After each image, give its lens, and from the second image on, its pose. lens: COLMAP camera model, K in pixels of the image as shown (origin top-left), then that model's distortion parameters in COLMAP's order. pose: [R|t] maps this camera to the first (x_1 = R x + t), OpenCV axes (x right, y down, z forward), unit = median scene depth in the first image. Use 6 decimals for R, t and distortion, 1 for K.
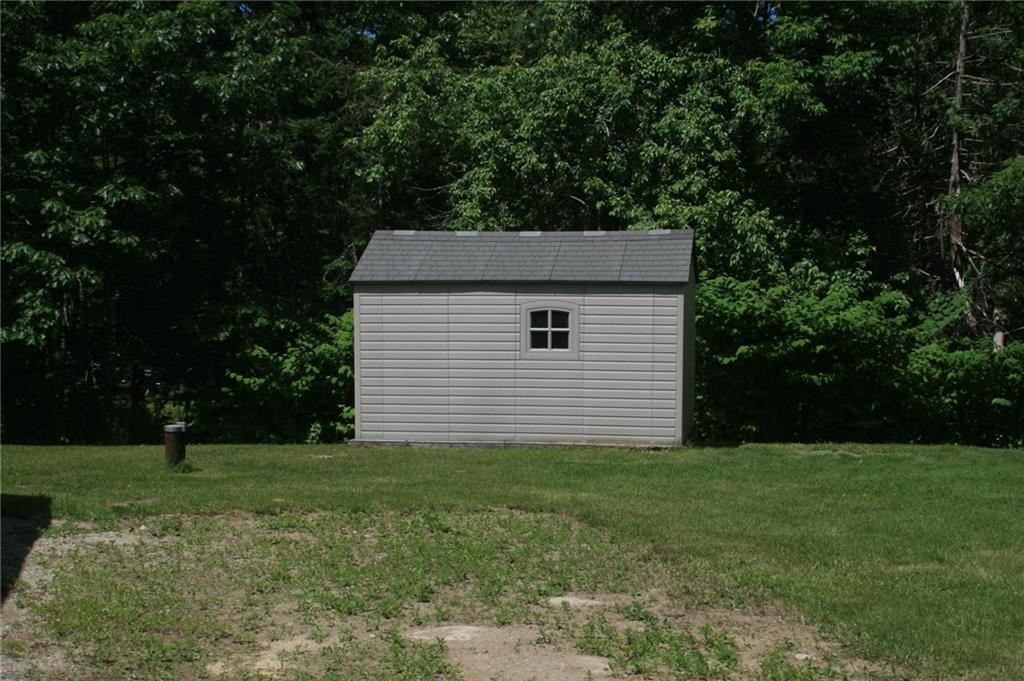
lens RADIAL K [[1623.7, 0, 539.3], [0, 1623.7, 332.7], [0, 0, 1]] dist [-0.024910, 0.000000]
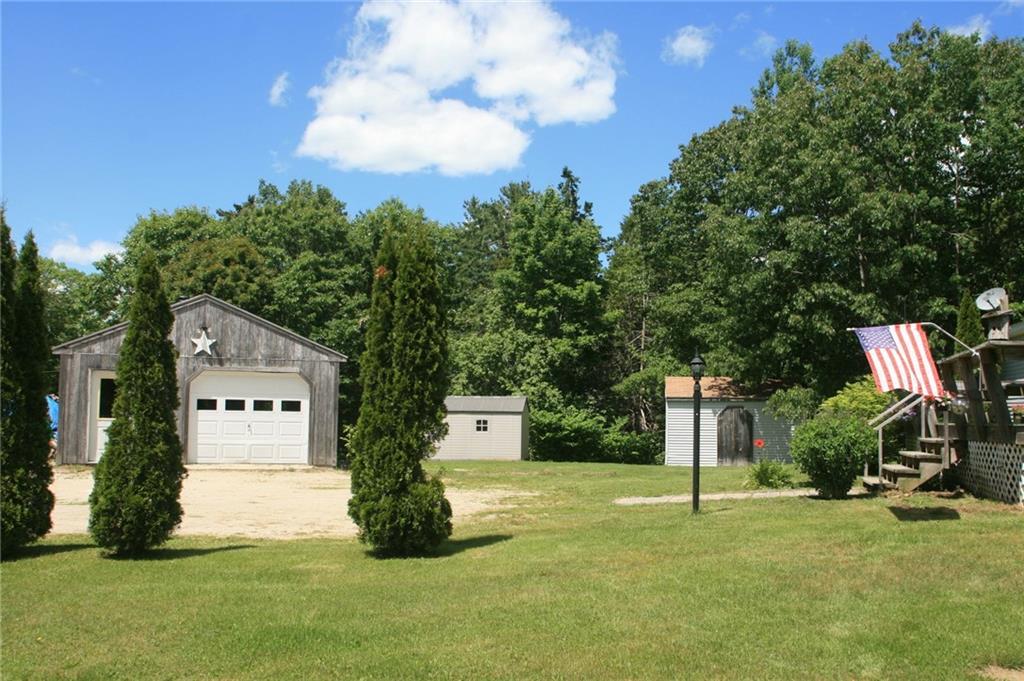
lens RADIAL K [[909.3, 0, 519.1], [0, 909.3, 347.9], [0, 0, 1]] dist [-0.102400, 0.011660]
pose [[0.999675, 0.008719, 0.023941, 0.027318], [-0.006099, 0.994196, -0.107412, 0.029584], [-0.024738, 0.107231, 0.993926, -0.662400]]
